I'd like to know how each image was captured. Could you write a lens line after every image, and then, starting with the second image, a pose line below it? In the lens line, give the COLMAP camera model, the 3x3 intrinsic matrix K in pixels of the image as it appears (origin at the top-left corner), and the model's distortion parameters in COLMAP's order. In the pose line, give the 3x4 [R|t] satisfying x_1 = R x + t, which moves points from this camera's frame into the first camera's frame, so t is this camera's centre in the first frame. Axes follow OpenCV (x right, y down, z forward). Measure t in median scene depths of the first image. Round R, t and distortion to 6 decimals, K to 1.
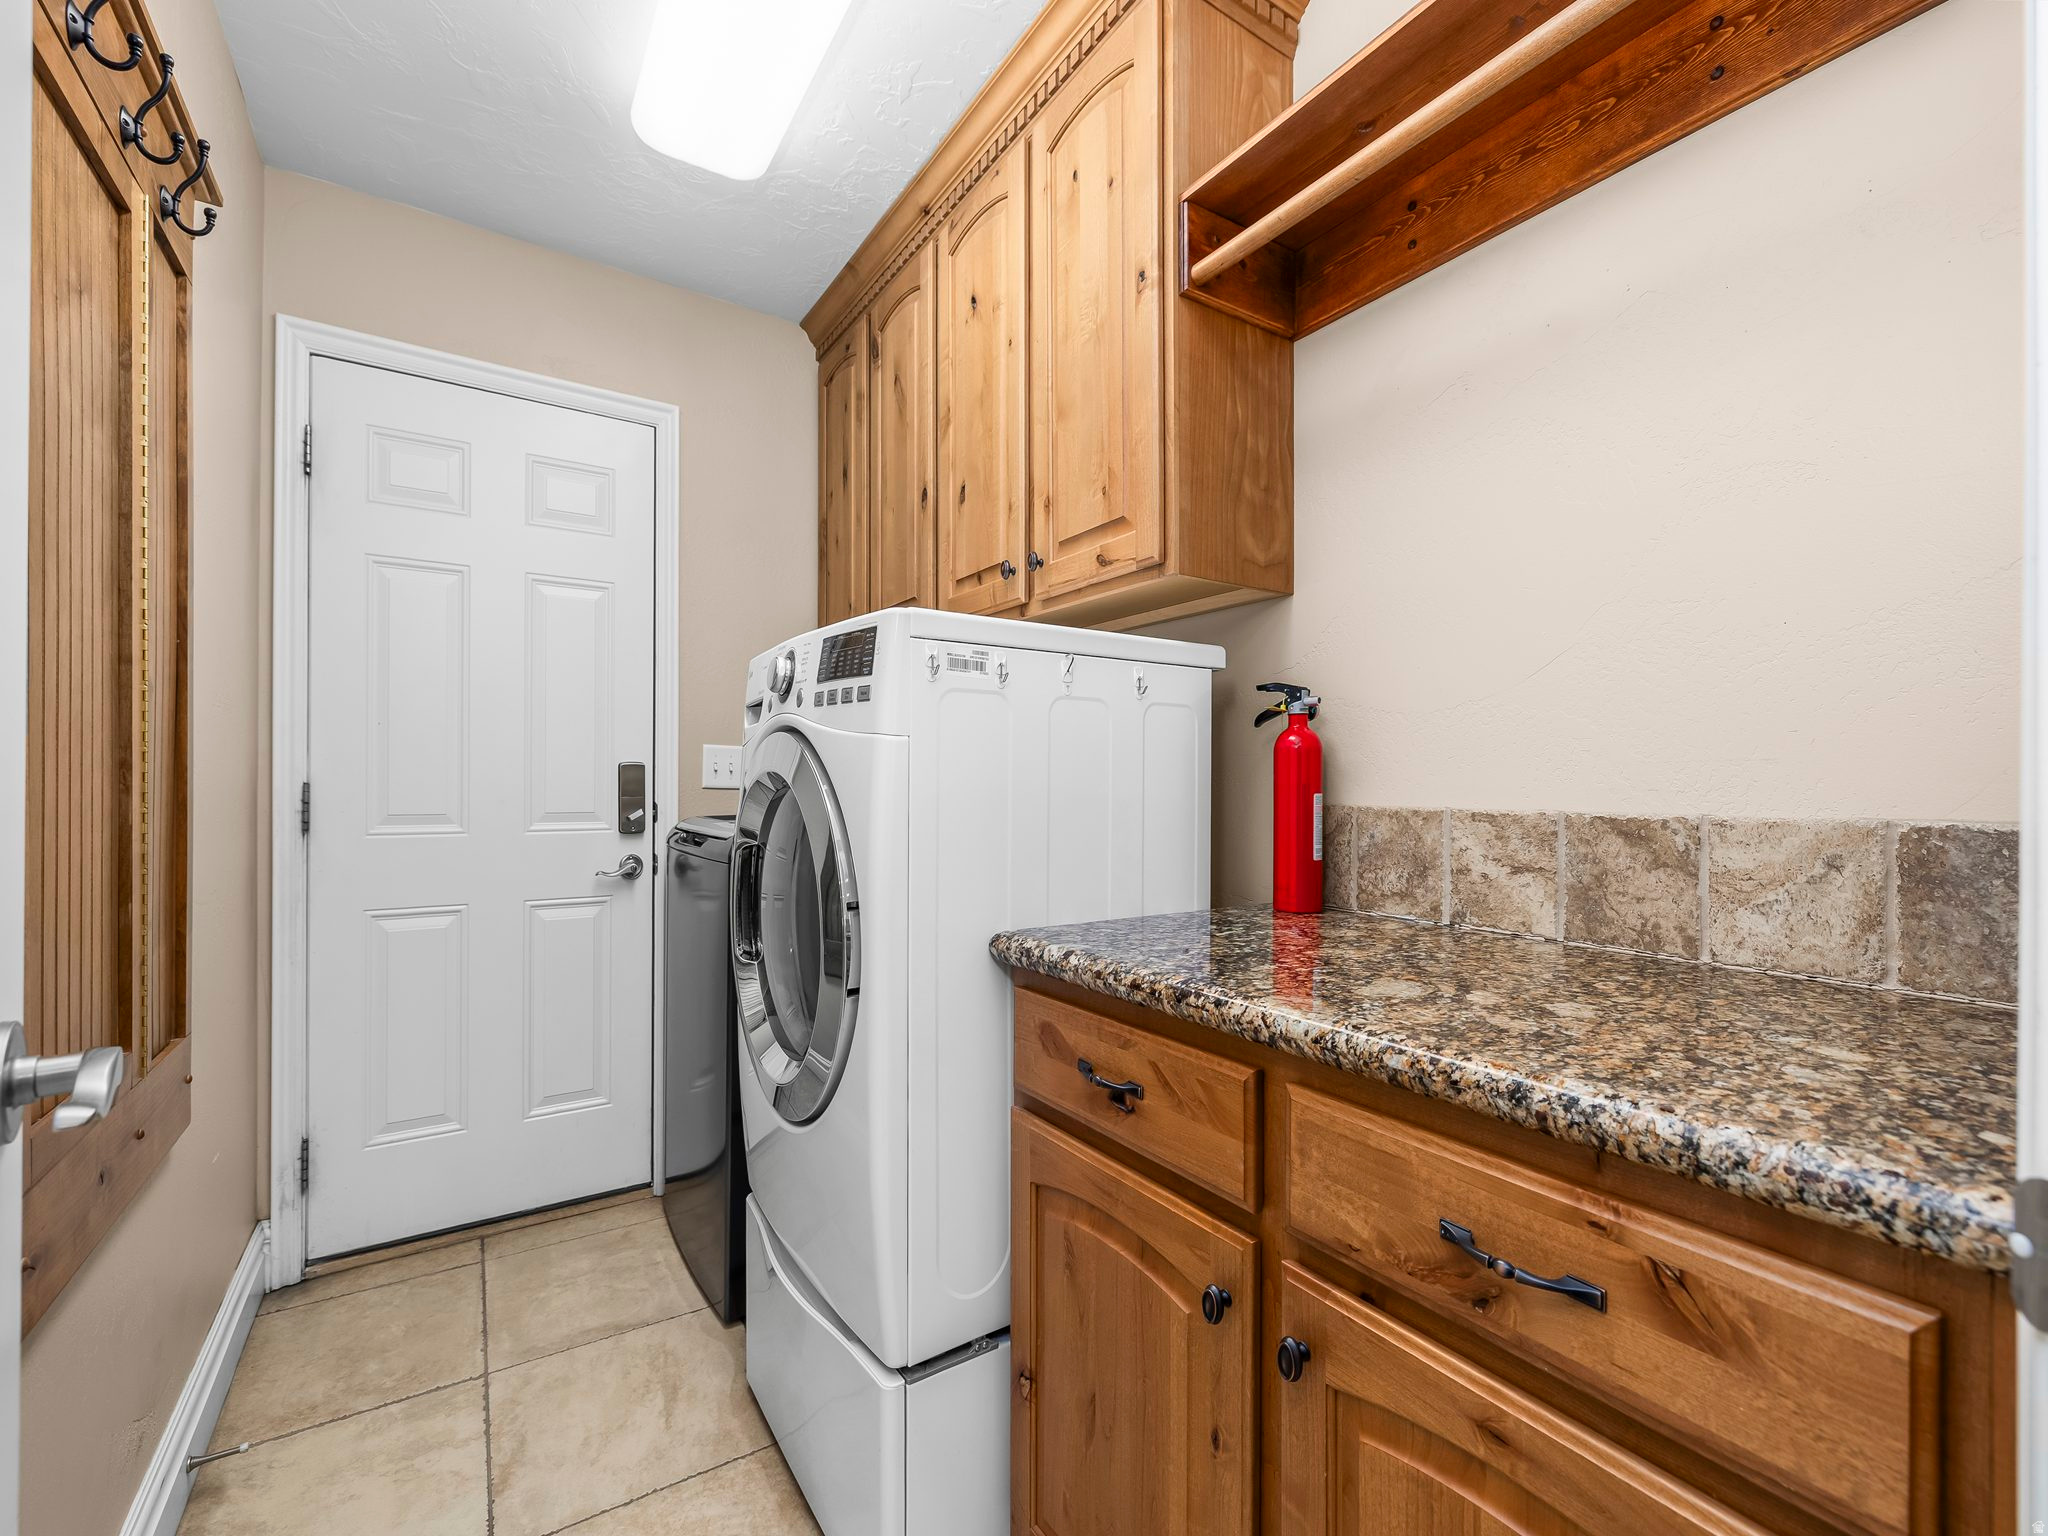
lens RADIAL K [[867.0, 0, 1008.7], [0, 867.0, 772.7], [0, 0, 1]] dist [-0.000597, -0.000072]
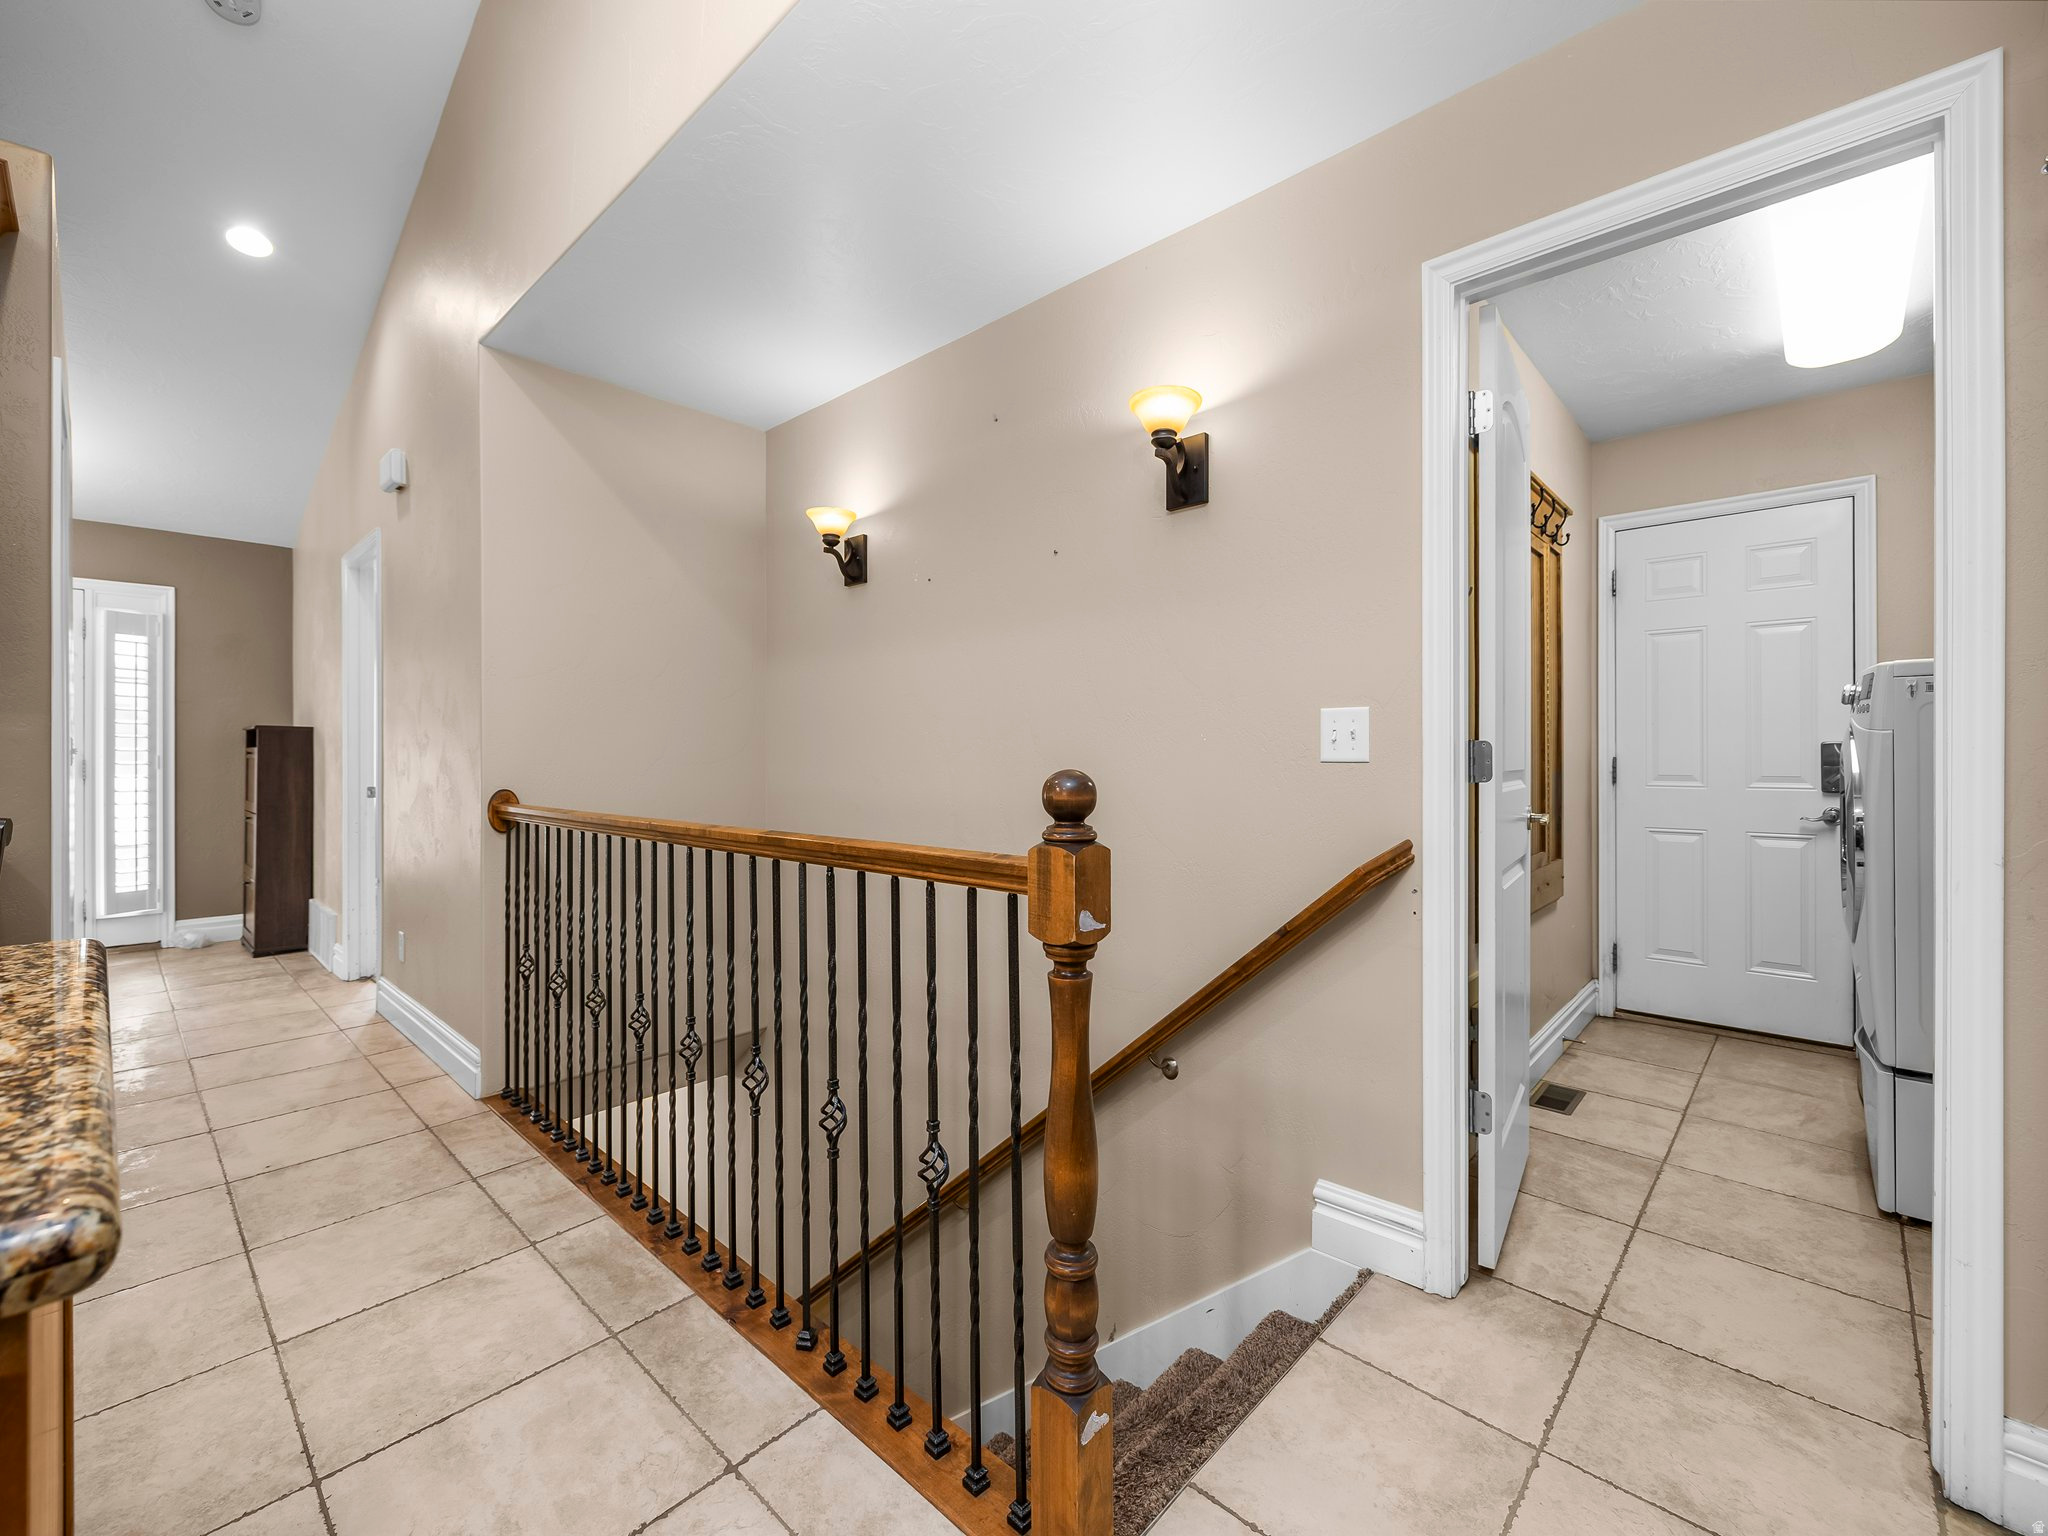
lens RADIAL K [[867.0, 0, 1008.7], [0, 867.0, 772.7], [0, 0, 1]] dist [-0.000597, -0.000072]
pose [[0.246013, 0.015734, -0.969139, 0.721815], [0.019418, 0.999588, 0.021158, -0.020661], [0.969072, -0.024023, 0.245606, -0.773502]]
